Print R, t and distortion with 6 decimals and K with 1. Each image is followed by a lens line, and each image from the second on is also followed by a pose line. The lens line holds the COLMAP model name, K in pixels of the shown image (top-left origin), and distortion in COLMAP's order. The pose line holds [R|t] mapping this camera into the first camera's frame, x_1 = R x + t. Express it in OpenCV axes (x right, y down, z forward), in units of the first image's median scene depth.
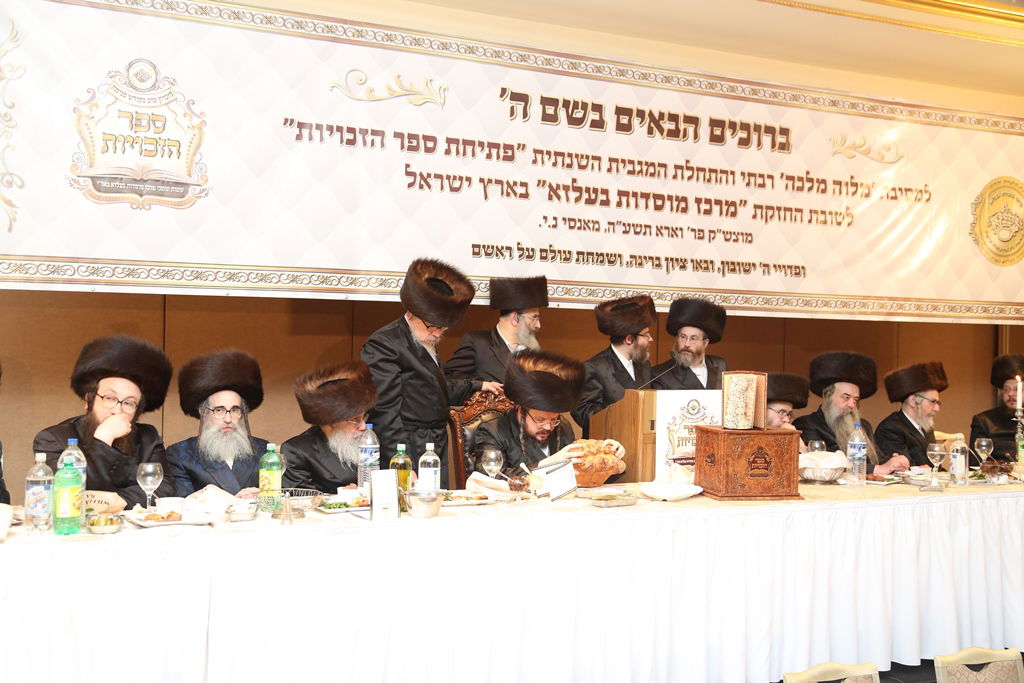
lens RADIAL K [[1186.4, 0, 529.8], [0, 1186.4, 321.6], [0, 0, 1]] dist [0.013050, 0.256896]
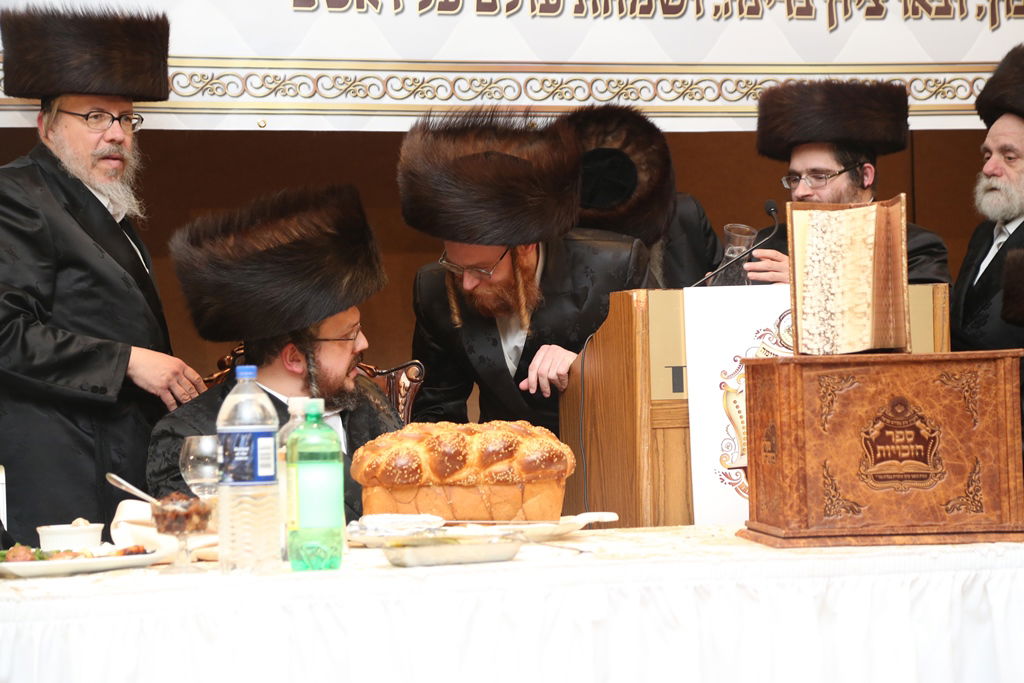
lens RADIAL K [[2468.1, 0, 509.5], [0, 2468.1, 342.4], [0, 0, 1]] dist [0.429362, -0.374245]
pose [[0.979989, -0.060808, -0.189534, 0.167271], [0.059929, 0.998149, -0.010371, 0.066896], [0.189814, -0.001195, 0.981819, 0.174897]]
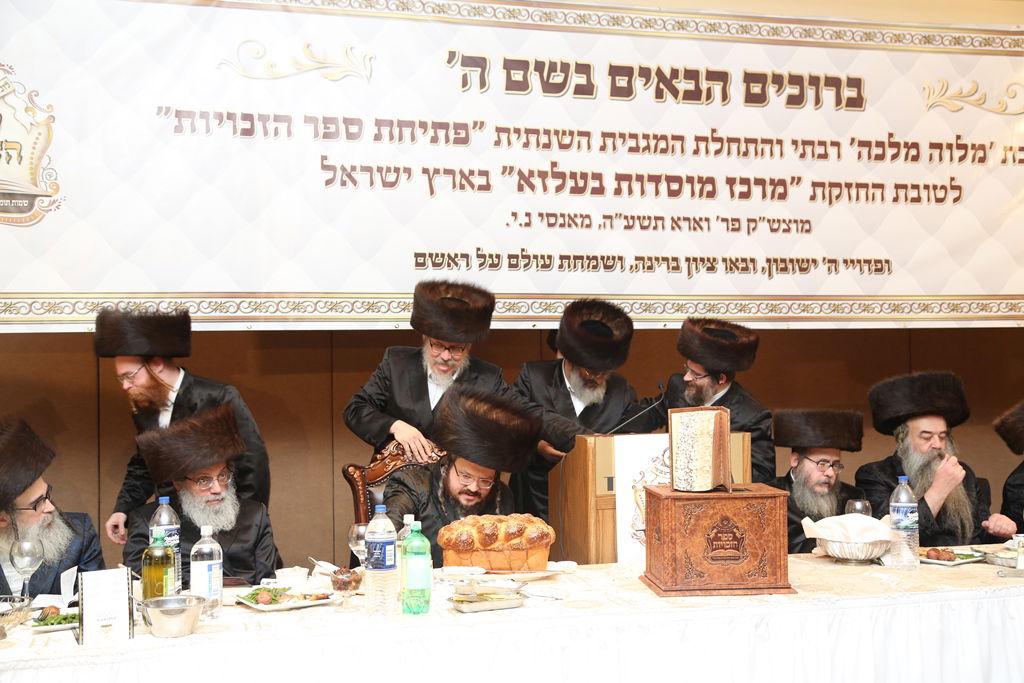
lens RADIAL K [[1184.4, 0, 511.5], [0, 1184.4, 366.8], [0, 0, 1]] dist [0.026958, 0.274126]
pose [[0.978770, -0.037376, -0.201526, 0.161115], [0.040143, 0.999147, 0.009660, 0.005144], [0.200993, -0.017545, 0.979435, 0.228501]]
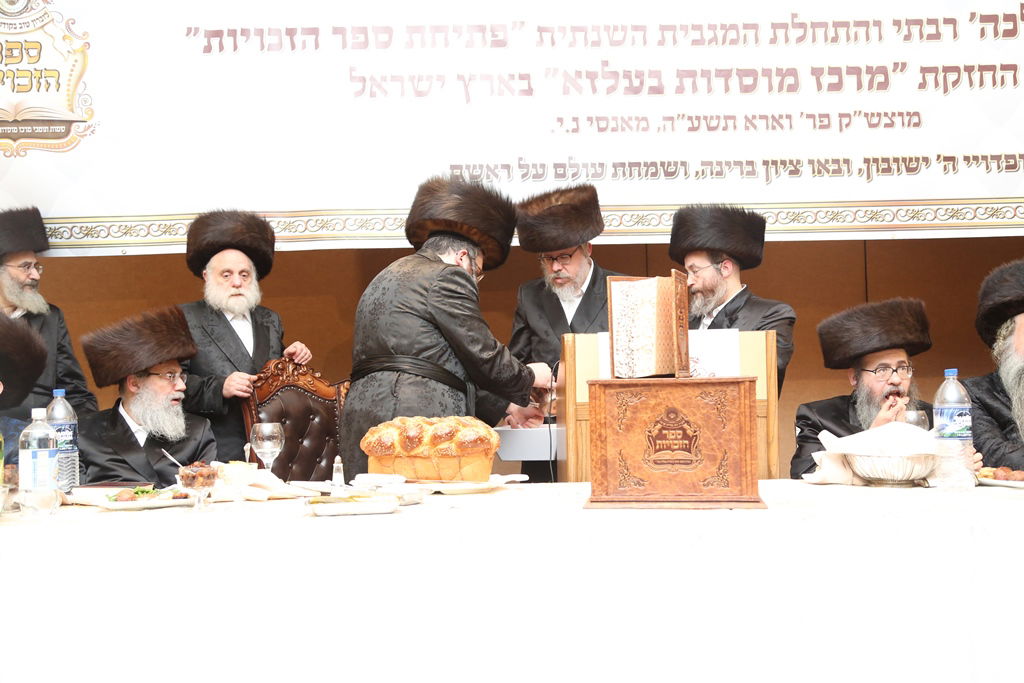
lens RADIAL K [[1068.0, 0, 515.5], [0, 1068.0, 341.2], [0, 0, 1]] dist [-0.005843, 0.145120]
pose [[0.896063, -0.062101, -0.439563, 0.257732], [0.050175, 0.997990, -0.038713, 0.067740], [0.441083, 0.012634, 0.897377, 0.405551]]
